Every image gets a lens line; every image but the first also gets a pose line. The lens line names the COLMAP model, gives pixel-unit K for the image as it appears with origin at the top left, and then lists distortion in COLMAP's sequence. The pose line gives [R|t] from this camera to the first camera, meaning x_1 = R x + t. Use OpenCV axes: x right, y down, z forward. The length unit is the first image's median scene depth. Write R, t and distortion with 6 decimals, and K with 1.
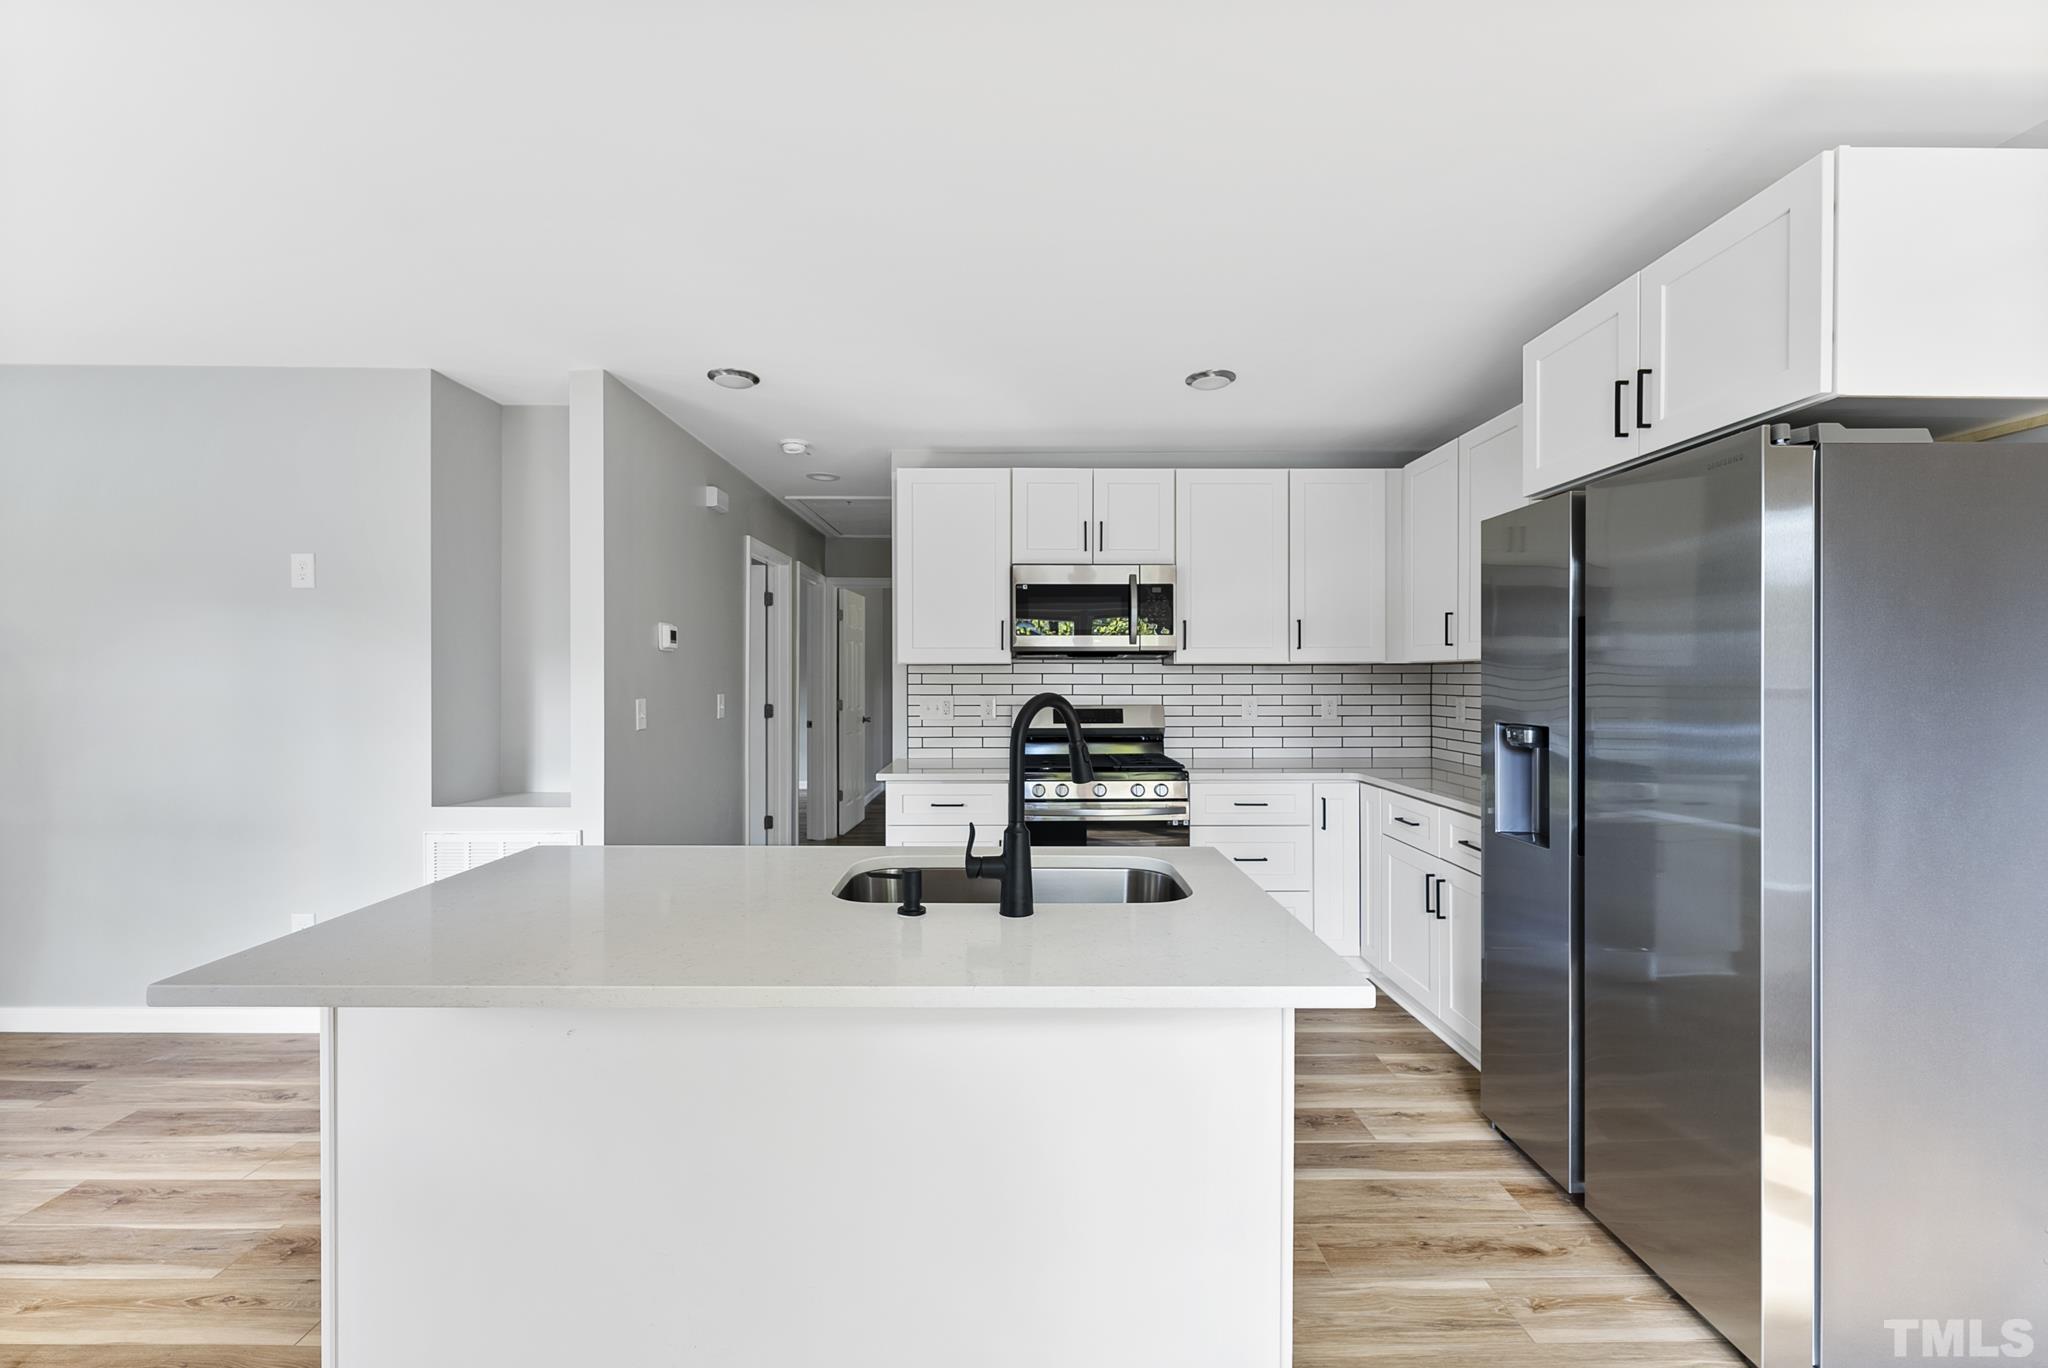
lens RADIAL K [[827.8, 0, 1024.4], [0, 827.8, 679.7], [0, 0, 1]] dist [0.000224, -0.000262]
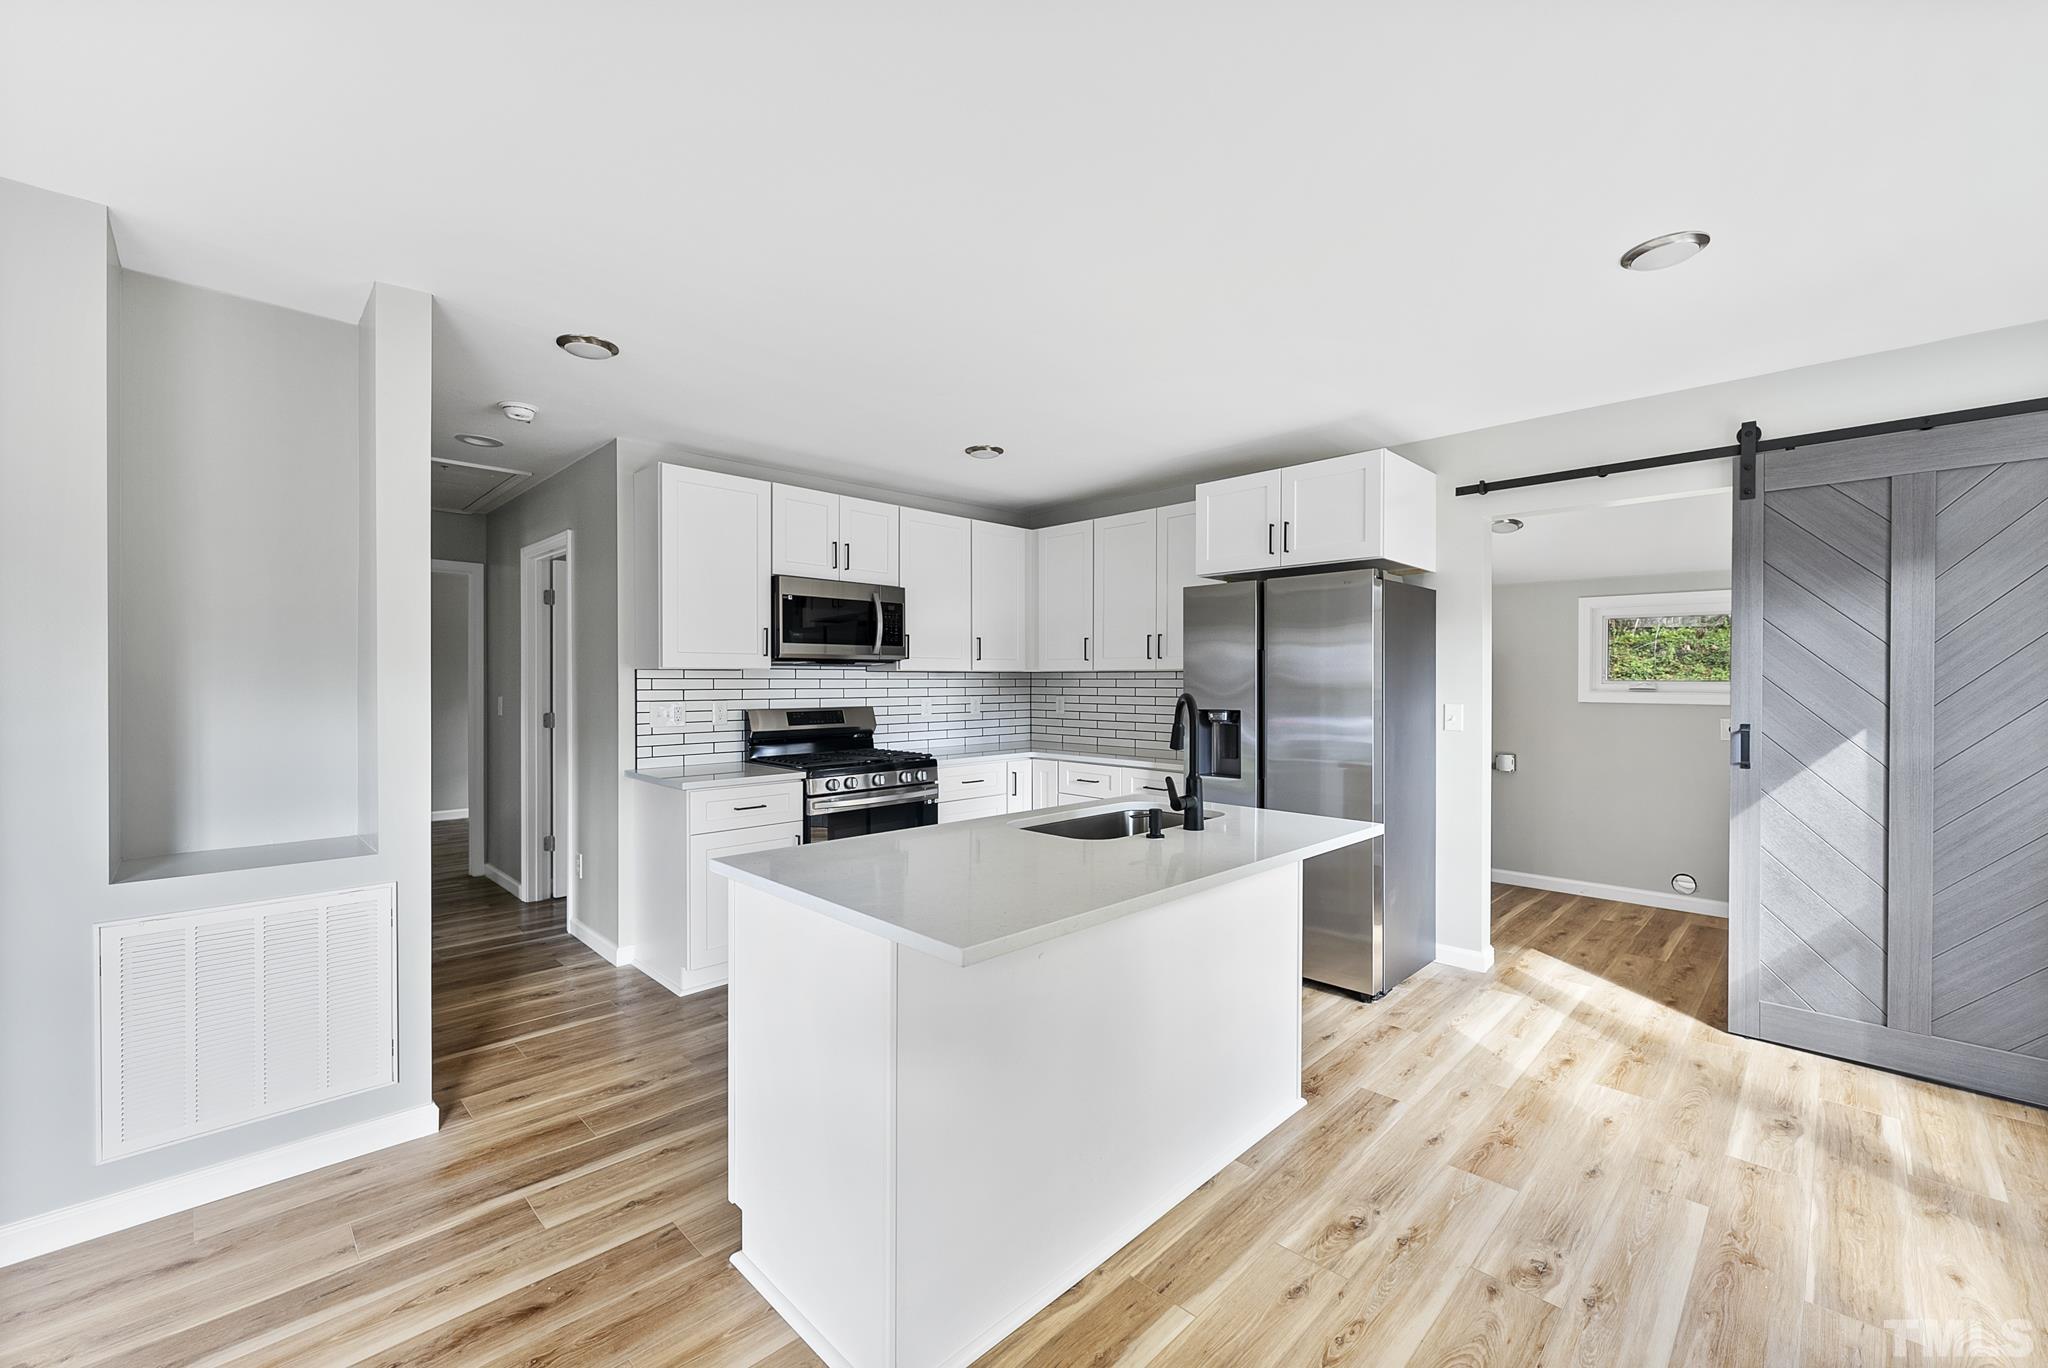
lens RADIAL K [[826.0, 0, 1024.0], [0, 826.0, 684.0], [0, 0, 1]] dist [0.000404, 0.000023]
pose [[0.713348, -0.002605, 0.700805, -0.523054], [0.002036, 0.999997, 0.001645, -0.002021], [-0.700807, 0.000254, 0.713351, 0.030657]]
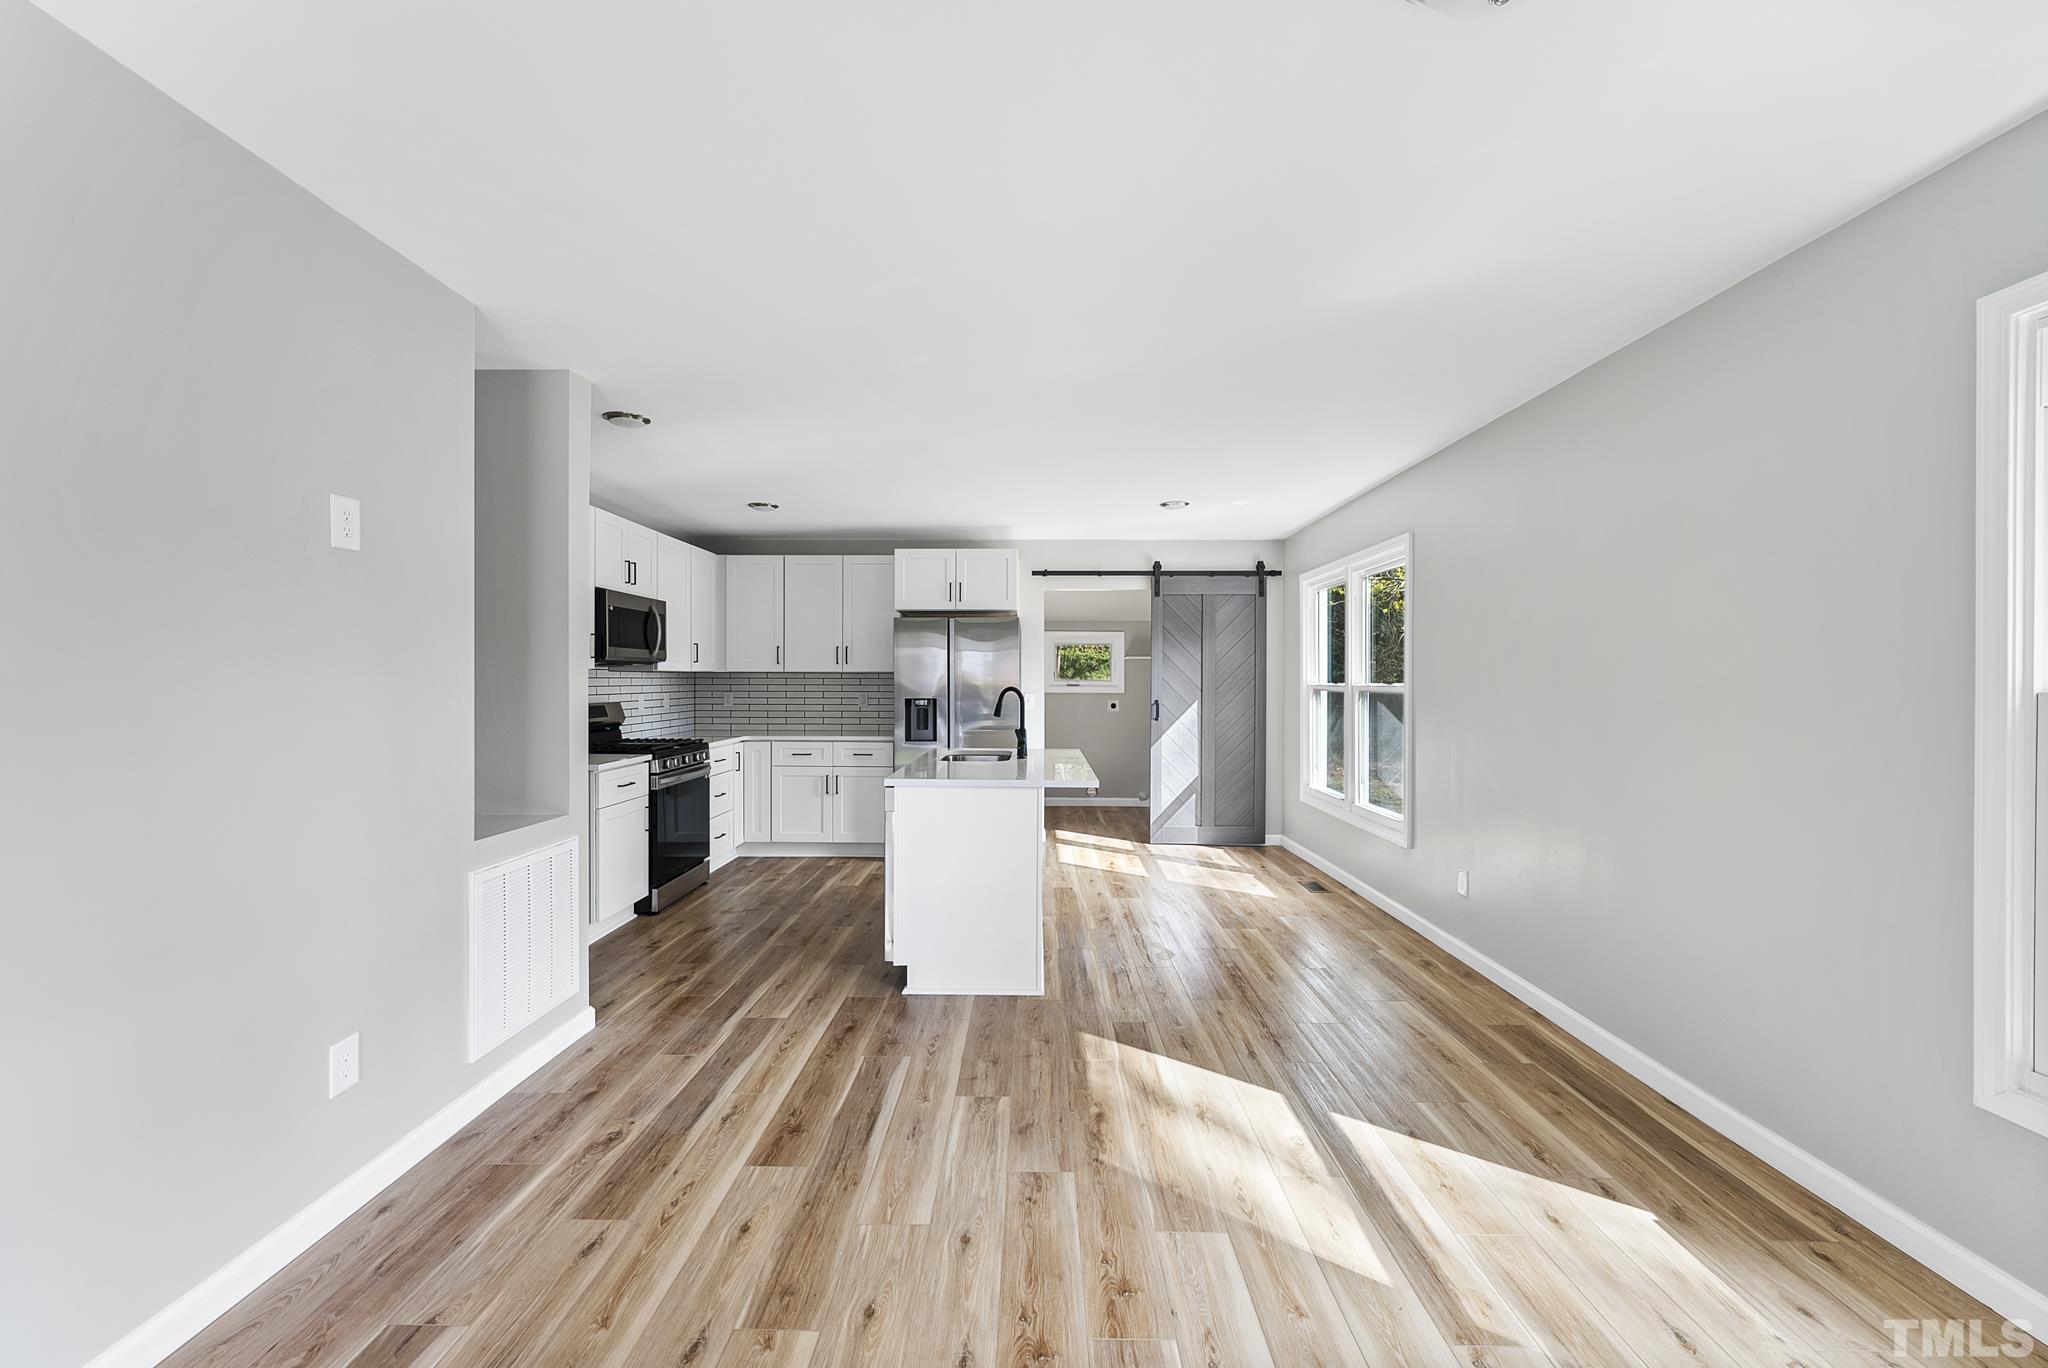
lens RADIAL K [[826.0, 0, 1024.0], [0, 826.0, 684.0], [0, 0, 1]] dist [0.000404, 0.000023]
pose [[0.024742, -0.005390, 0.999679, -1.206060], [0.001128, 0.999985, 0.005364, -0.004249], [-0.999693, 0.000995, 0.024748, 0.347030]]
